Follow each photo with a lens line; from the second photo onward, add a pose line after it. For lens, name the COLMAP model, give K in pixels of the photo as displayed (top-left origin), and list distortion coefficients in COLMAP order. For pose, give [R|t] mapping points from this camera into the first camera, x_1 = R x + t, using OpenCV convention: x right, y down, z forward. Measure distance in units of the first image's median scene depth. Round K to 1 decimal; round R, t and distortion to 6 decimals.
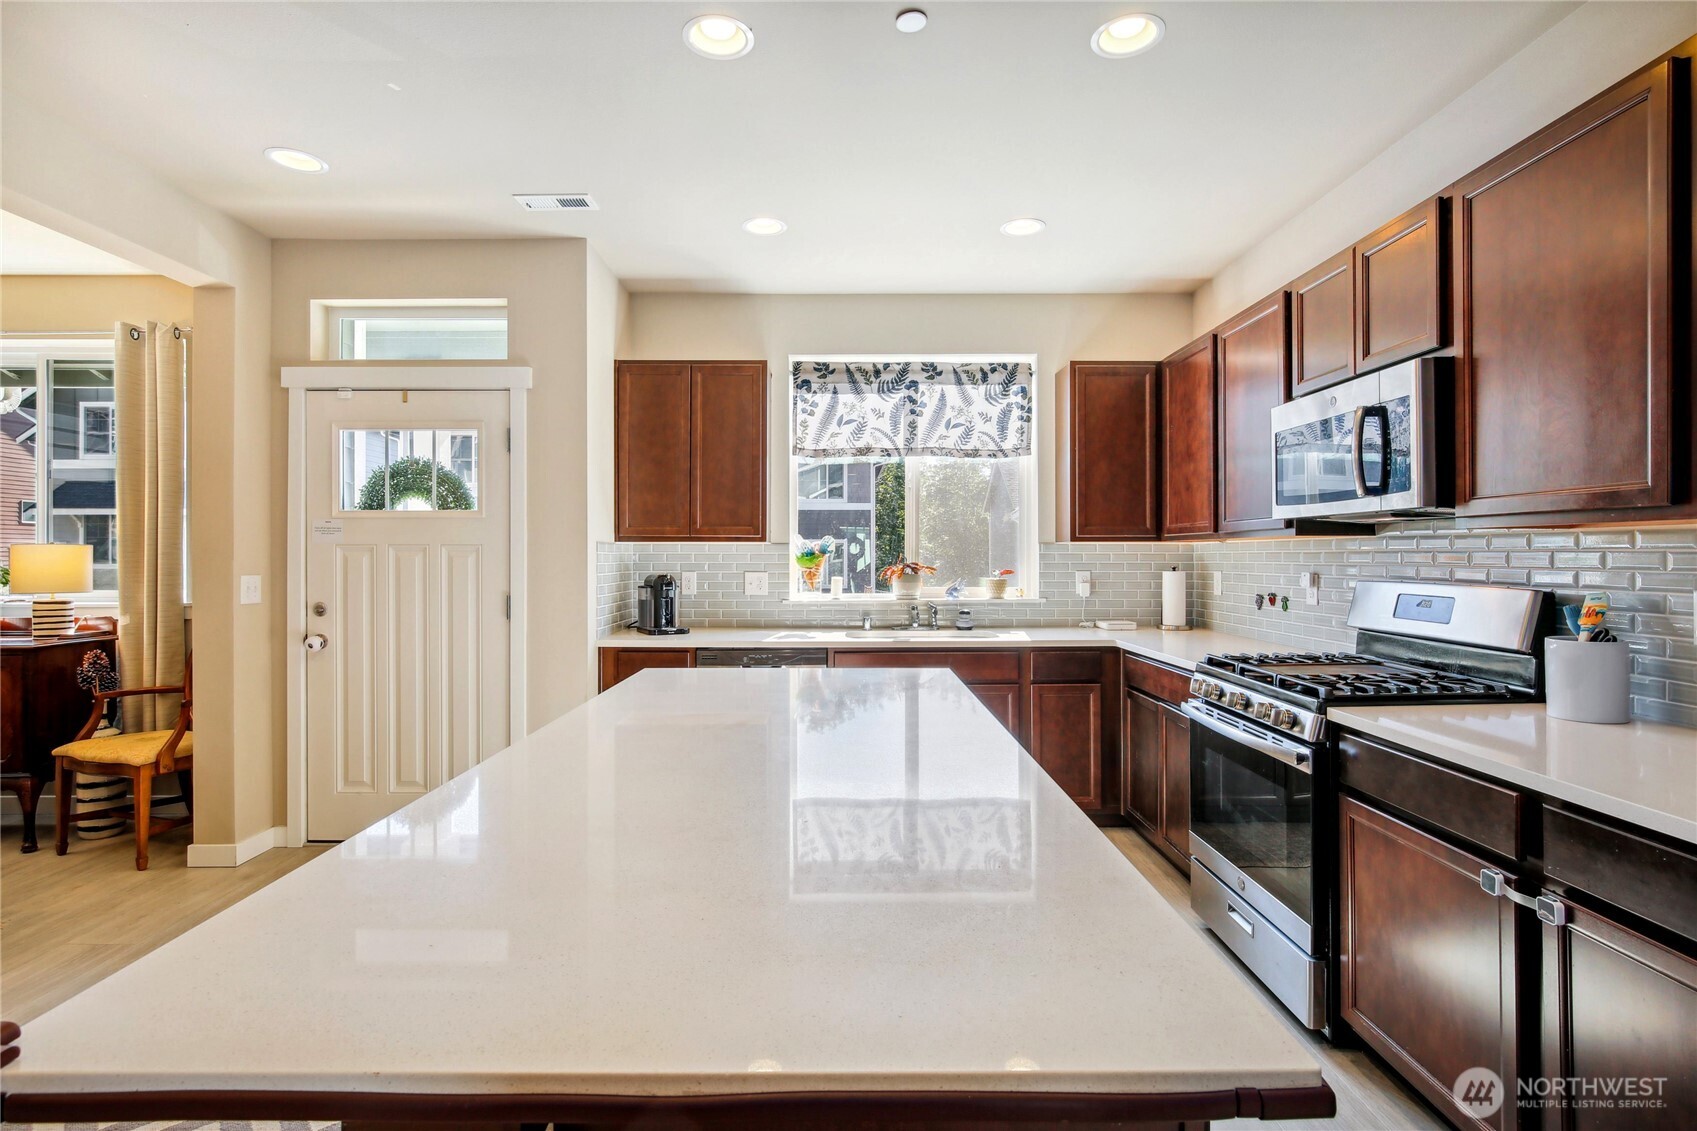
lens RADIAL K [[820.8, 0, 849.5], [0, 820.8, 557.3], [0, 0, 1]] dist [-0.001455, 0.000135]
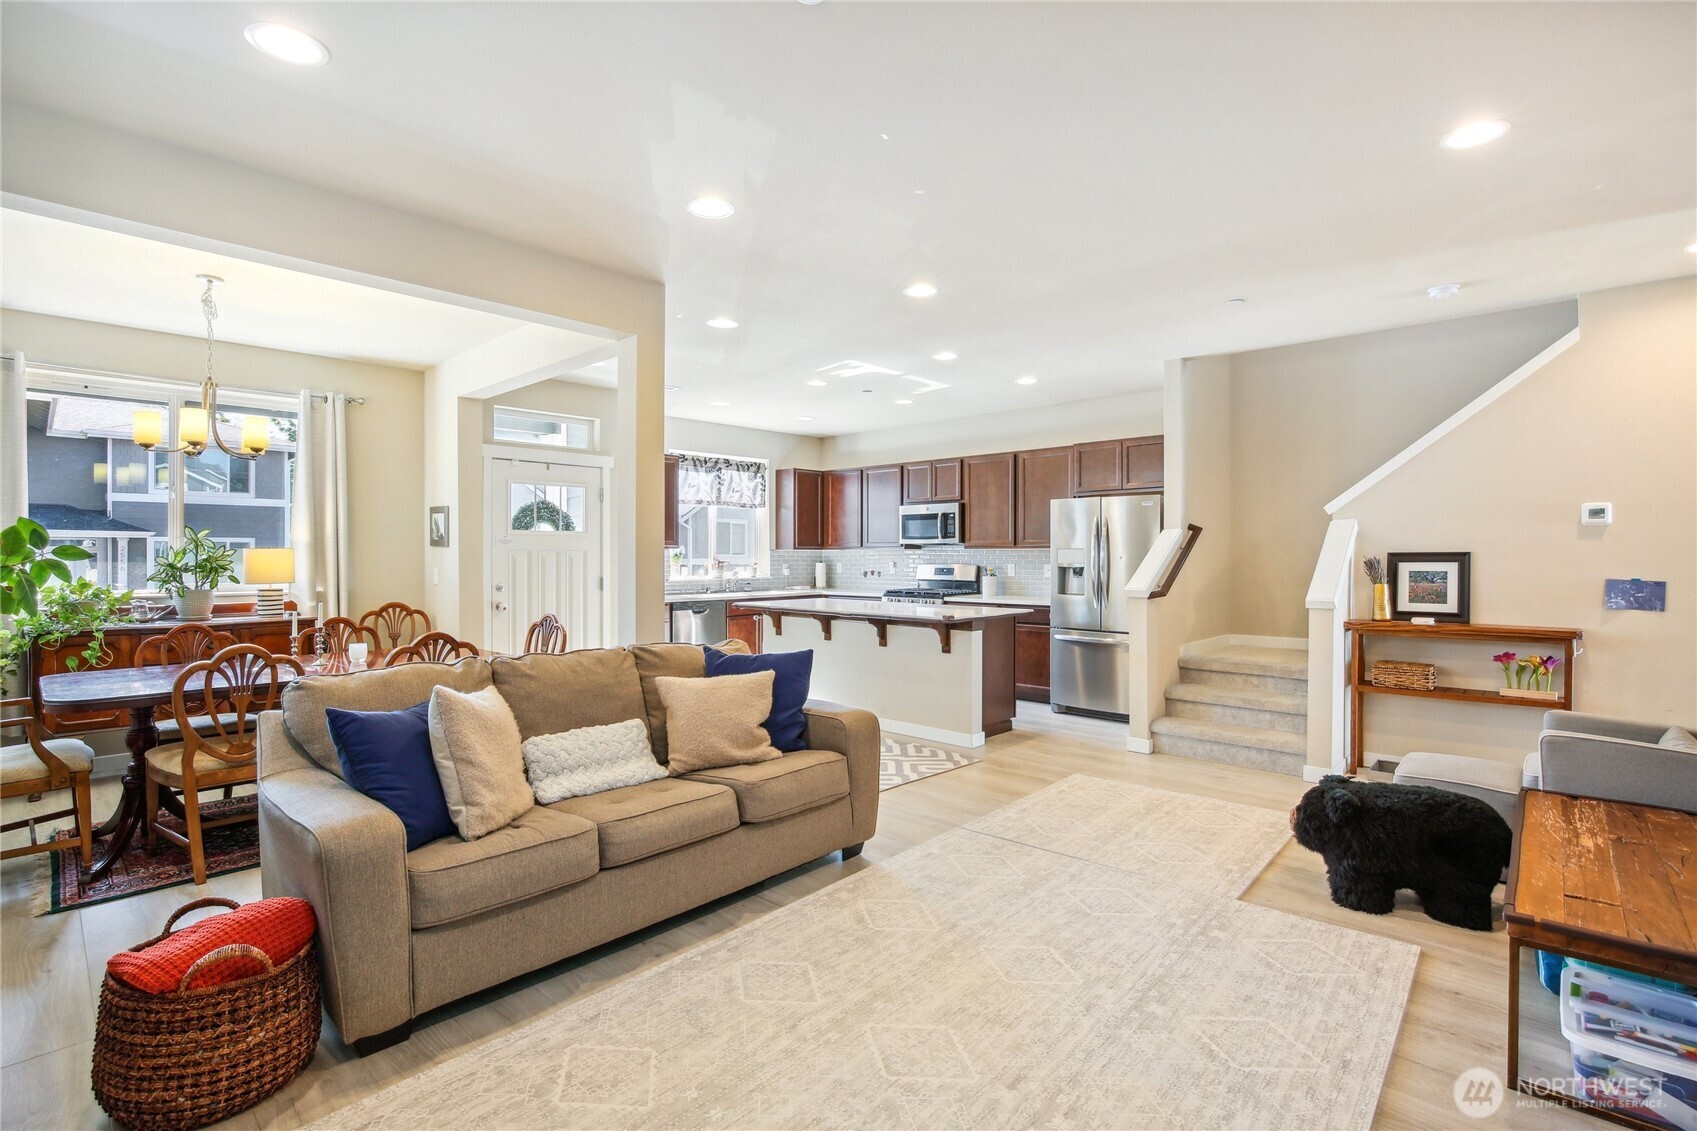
lens RADIAL K [[782.0, 0, 855.4], [0, 782.0, 564.4], [0, 0, 1]] dist [-0.016147, 0.002369]
pose [[0.687858, -0.008575, 0.725794, -1.063254], [0.001423, 0.999944, 0.010465, -0.001120], [-0.725844, -0.006166, 0.687832, -0.529992]]
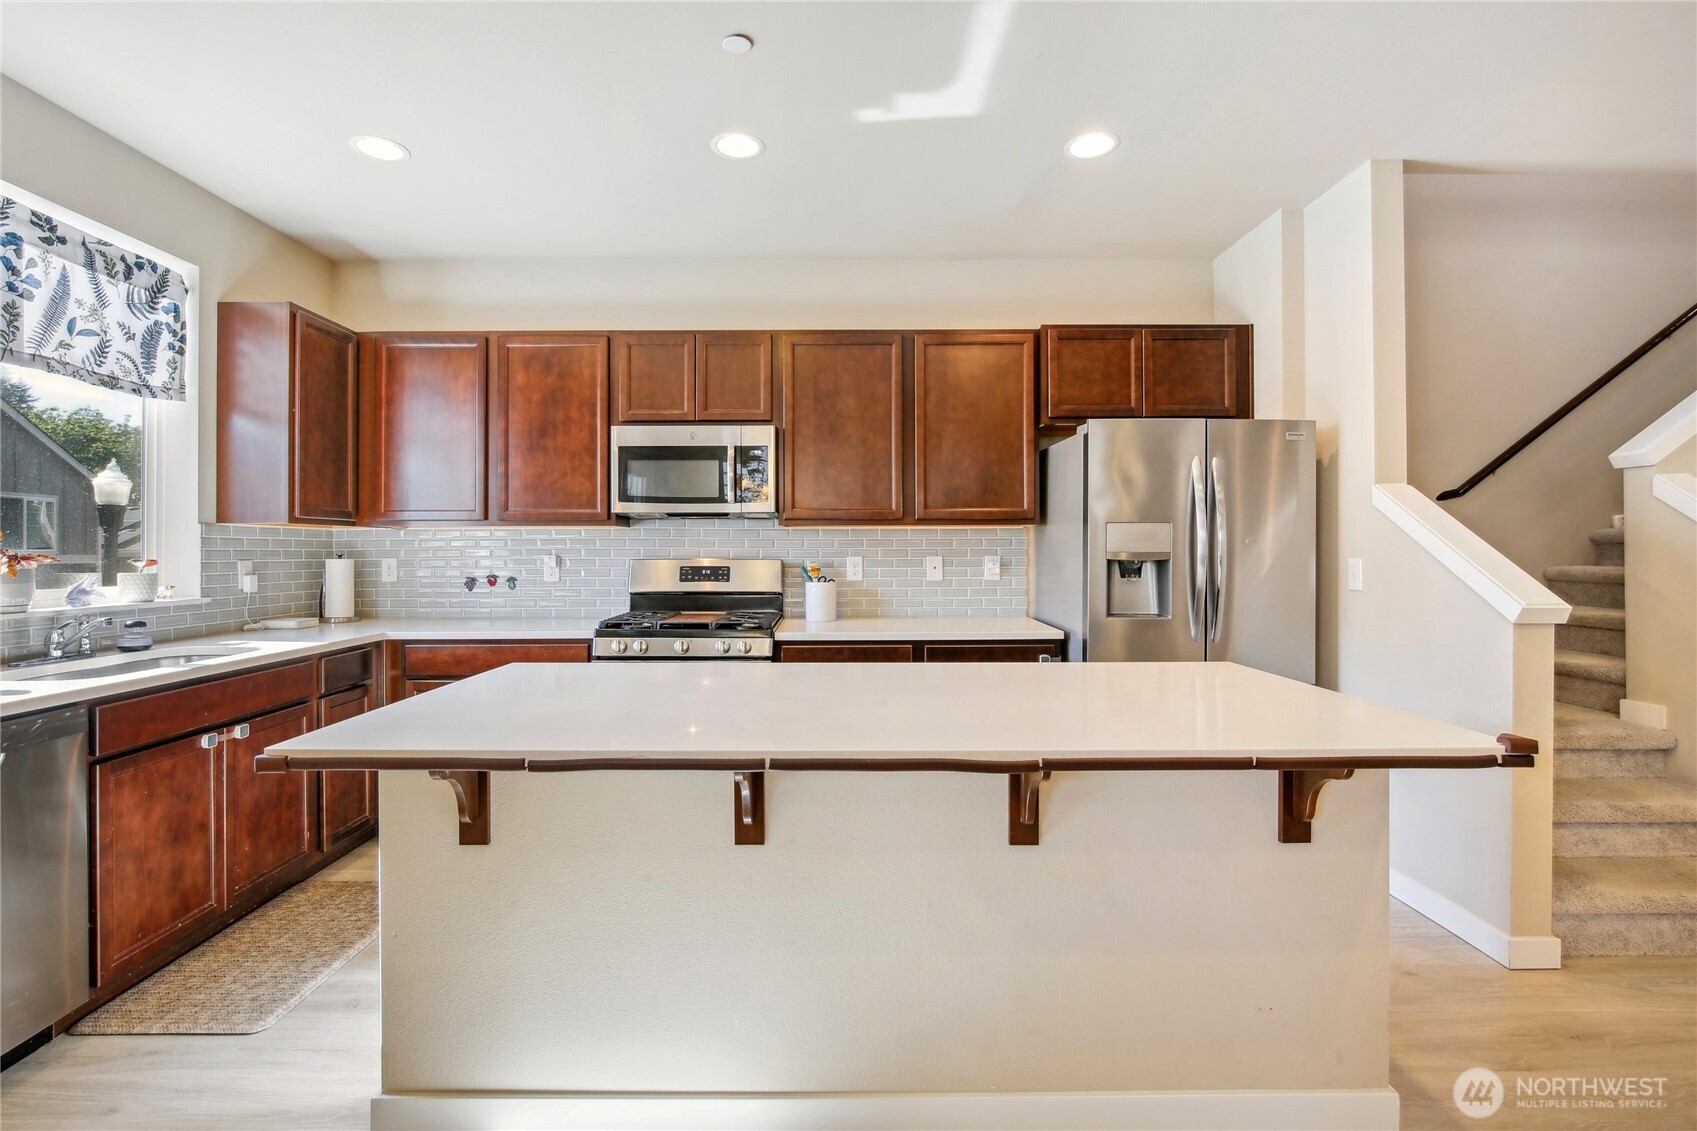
lens RADIAL K [[782.0, 0, 843.8], [0, 782.0, 549.3], [0, 0, 1]] dist [-0.016147, 0.002369]
pose [[0.004473, 0.001545, 0.999989, -0.460621], [0.002162, 0.999996, -0.001555, 0.008601], [-0.999988, 0.002168, 0.004469, 0.414554]]
